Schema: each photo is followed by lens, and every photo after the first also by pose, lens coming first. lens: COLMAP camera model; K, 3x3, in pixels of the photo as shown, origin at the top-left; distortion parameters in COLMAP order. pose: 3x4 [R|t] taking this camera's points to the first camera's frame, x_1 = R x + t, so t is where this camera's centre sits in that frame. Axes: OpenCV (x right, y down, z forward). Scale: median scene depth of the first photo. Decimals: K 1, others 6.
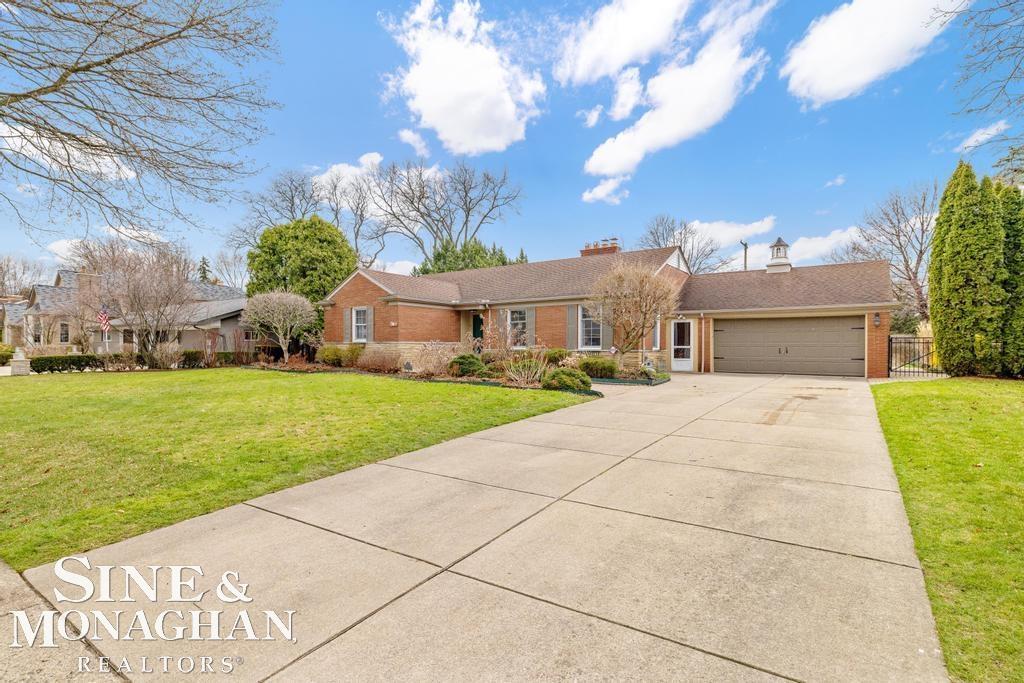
lens RADIAL K [[487.2, 0, 509.8], [0, 487.2, 344.2], [0, 0, 1]] dist [-0.000019, 0.000079]
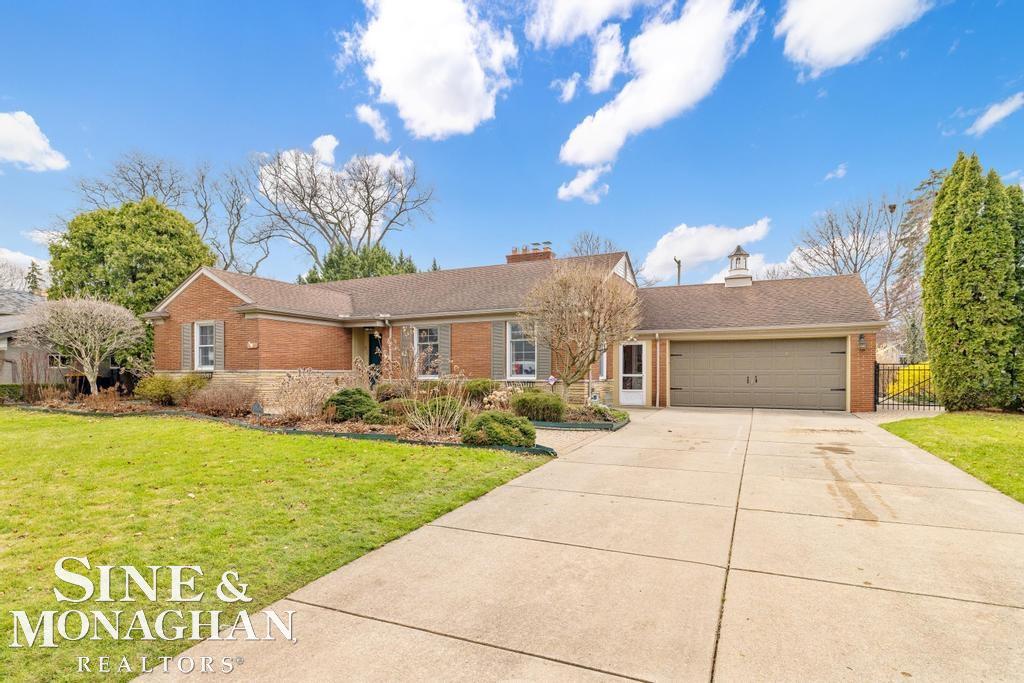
lens RADIAL K [[538.4, 0, 488.4], [0, 538.4, 369.9], [0, 0, 1]] dist [-0.000792, 0.000575]
pose [[0.992466, -0.001788, 0.122510, 0.007739], [0.001890, 0.999998, -0.000722, -0.003482], [-0.122508, 0.000948, 0.992467, 0.159754]]
